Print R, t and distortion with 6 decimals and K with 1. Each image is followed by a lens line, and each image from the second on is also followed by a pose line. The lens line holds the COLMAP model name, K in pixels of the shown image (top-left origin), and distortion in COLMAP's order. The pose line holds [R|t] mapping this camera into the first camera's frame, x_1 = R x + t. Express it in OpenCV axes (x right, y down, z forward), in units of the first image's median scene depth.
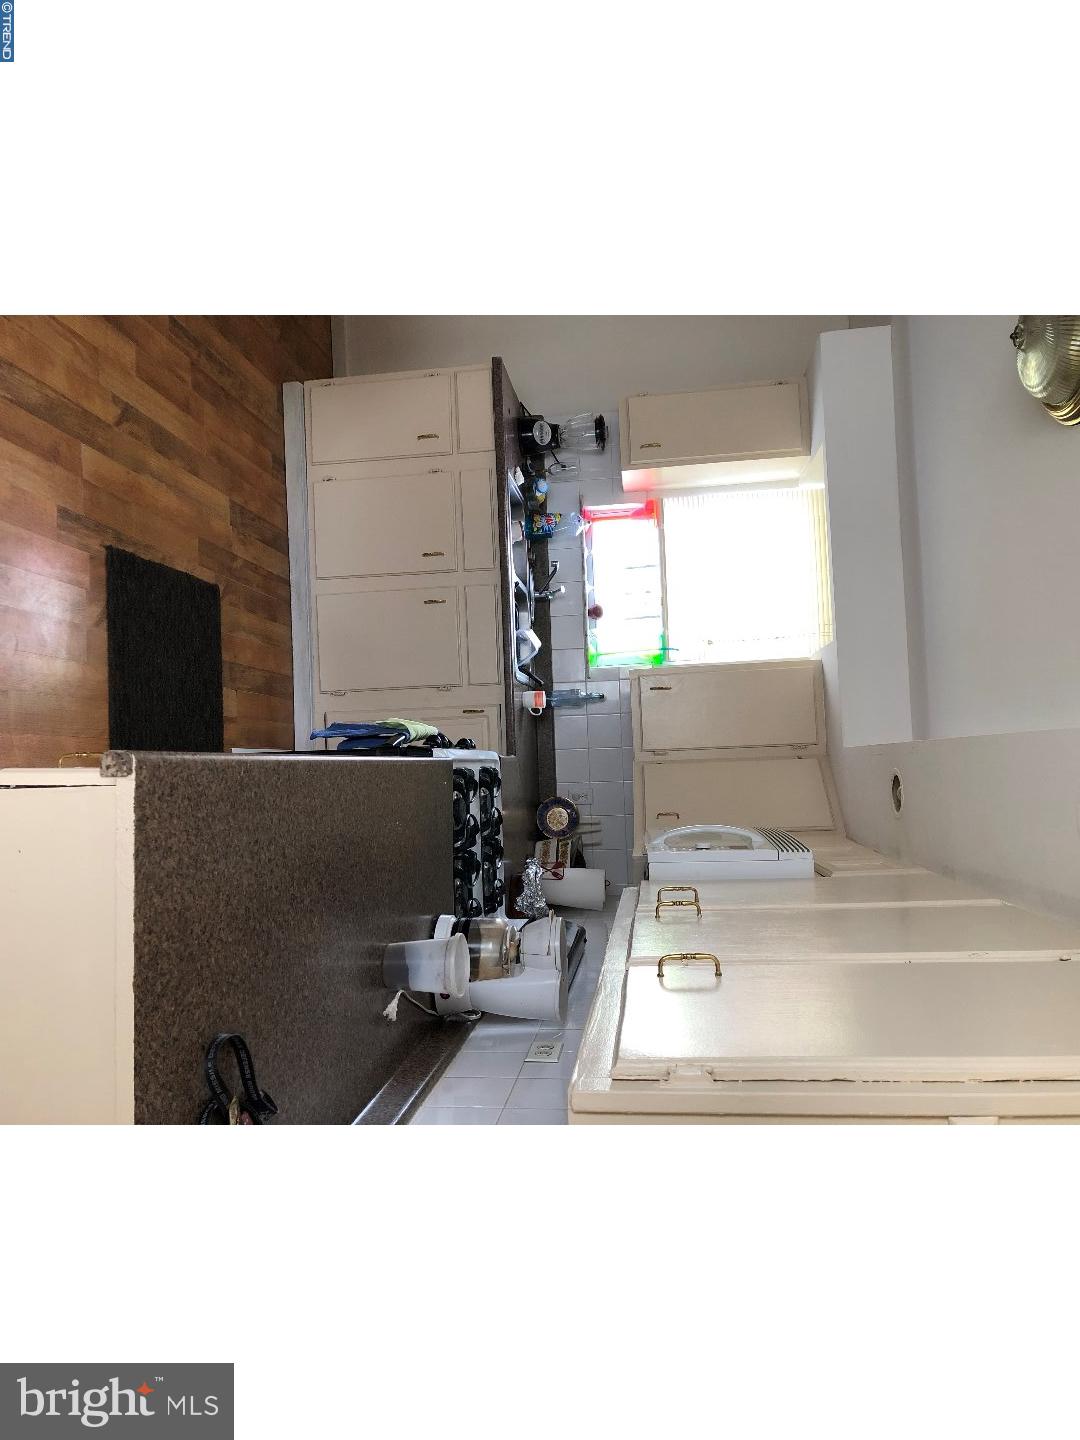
lens RADIAL K [[916.5, 0, 540.0], [0, 916.5, 720.0], [0, 0, 1]] dist [0.104254, -0.137696]
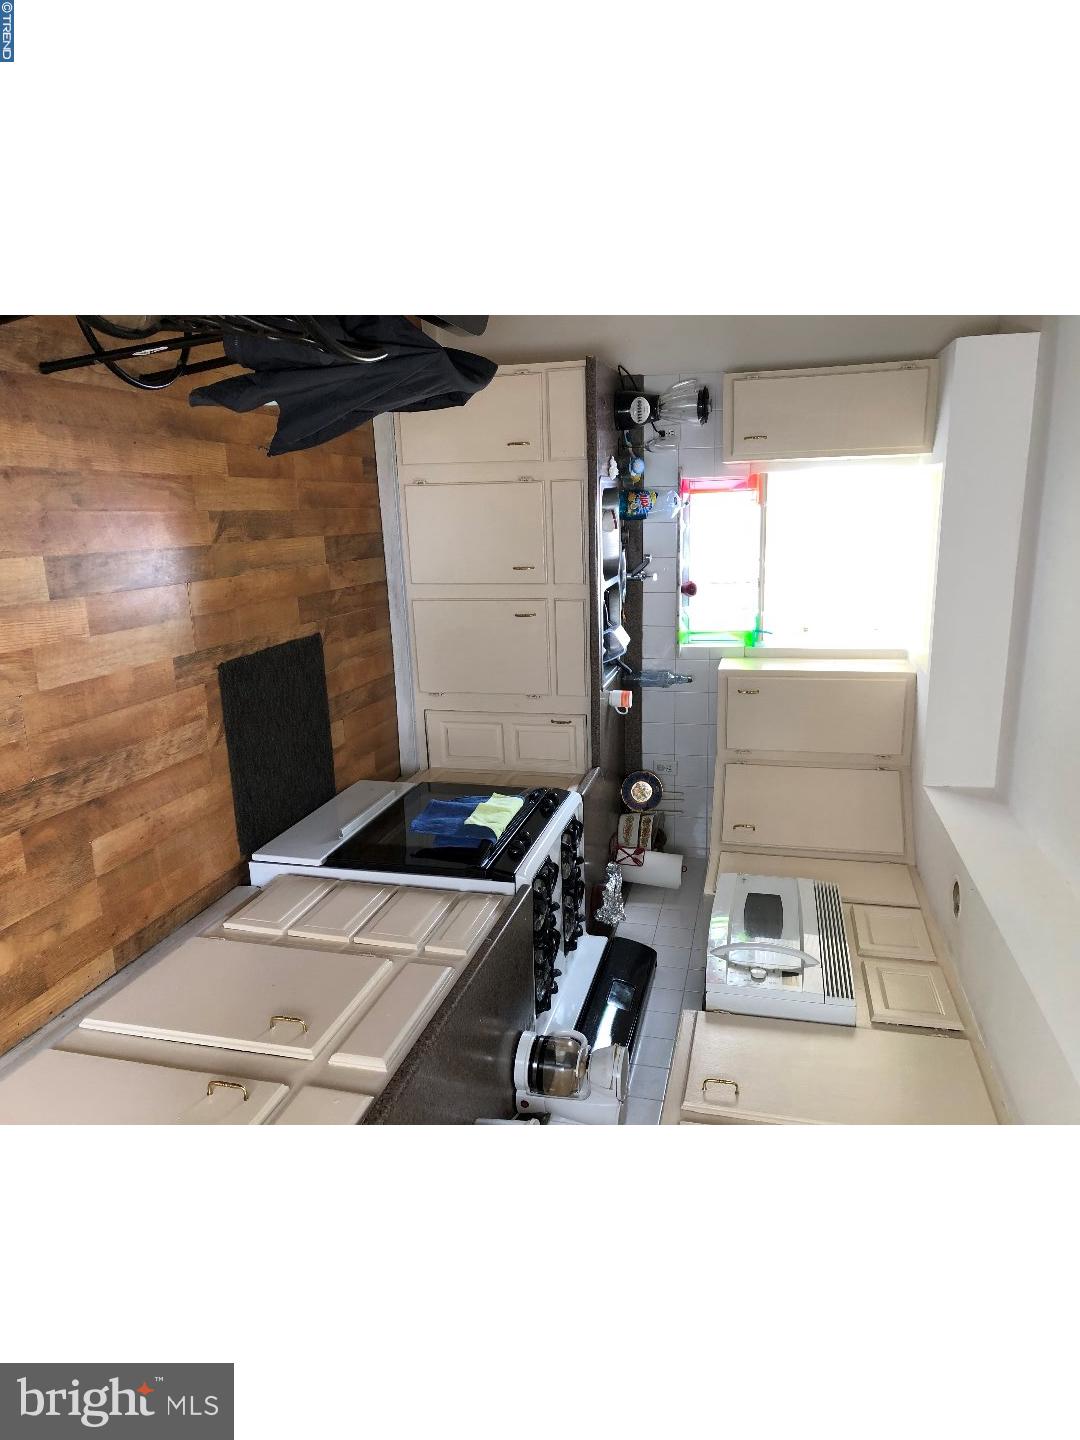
lens RADIAL K [[916.5, 0, 540.0], [0, 916.5, 720.0], [0, 0, 1]] dist [0.104254, -0.137696]
pose [[0.992809, 0.037008, -0.113848, 0.021110], [-0.001042, 0.953651, 0.300914, -0.305965], [0.119708, -0.298631, 0.946831, 0.004957]]
